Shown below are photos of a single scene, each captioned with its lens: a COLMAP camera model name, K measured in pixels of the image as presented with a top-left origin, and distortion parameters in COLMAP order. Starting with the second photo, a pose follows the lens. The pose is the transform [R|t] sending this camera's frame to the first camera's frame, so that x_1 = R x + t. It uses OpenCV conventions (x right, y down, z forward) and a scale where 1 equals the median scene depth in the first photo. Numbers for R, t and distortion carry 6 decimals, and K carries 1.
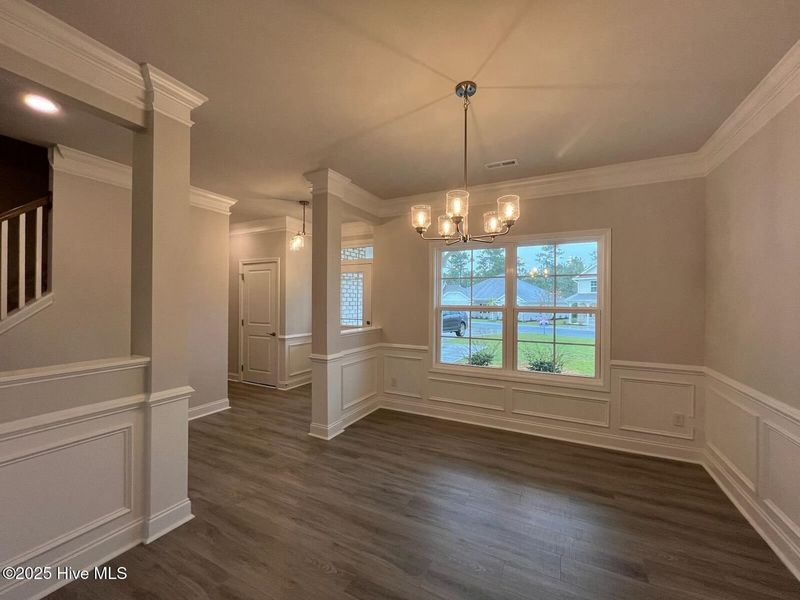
lens RADIAL K [[319.8, 0, 398.3], [0, 319.8, 302.7], [0, 0, 1]] dist [-0.003849, -0.000222]
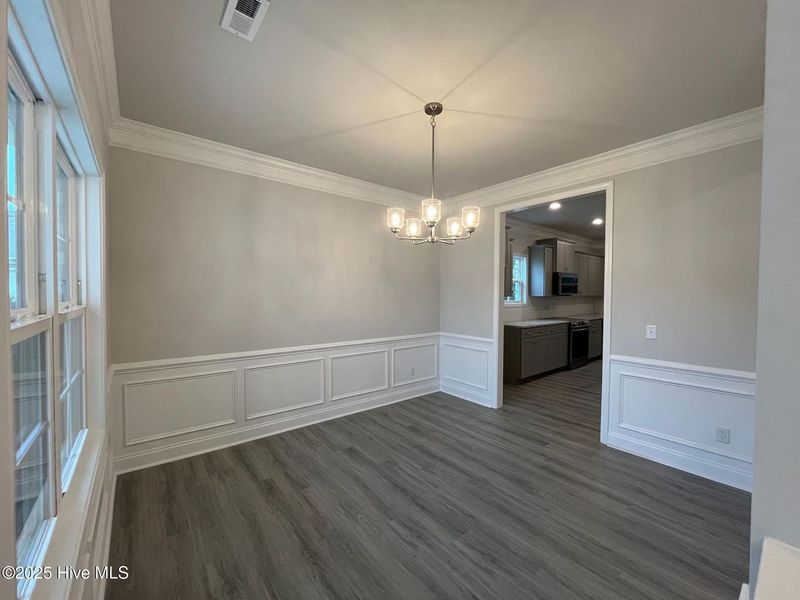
lens RADIAL K [[325.8, 0, 398.1], [0, 325.8, 300.5], [0, 0, 1]] dist [-0.001072, 0.000036]
pose [[-0.908620, -0.023712, 0.416949, -0.121664], [-0.009768, 0.999320, 0.035546, -0.016012], [-0.417509, 0.028225, -0.908234, 1.490341]]
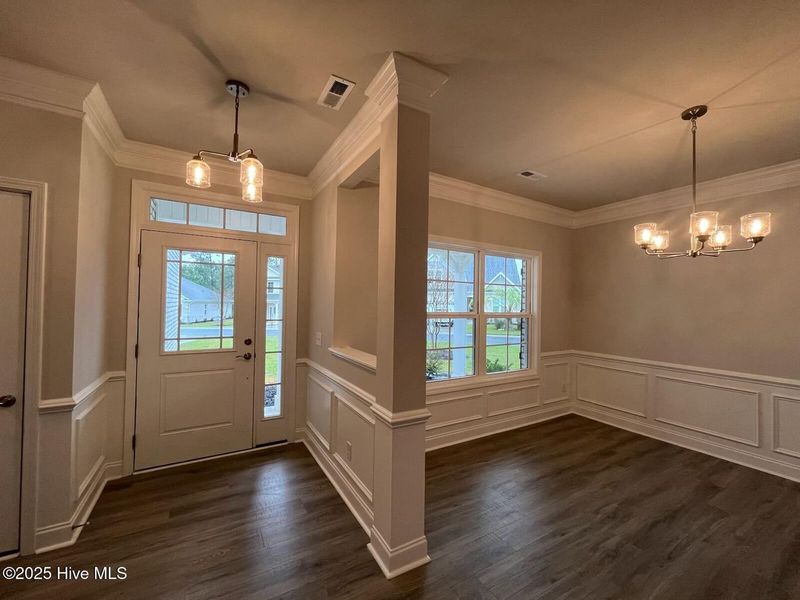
lens RADIAL K [[325.8, 0, 398.1], [0, 325.8, 300.5], [0, 0, 1]] dist [-0.001072, 0.000036]
pose [[0.536744, 0.014630, 0.843618, -0.856014], [-0.010738, 0.999887, -0.010509, -0.015170], [-0.843677, -0.003418, 0.536840, 0.871790]]
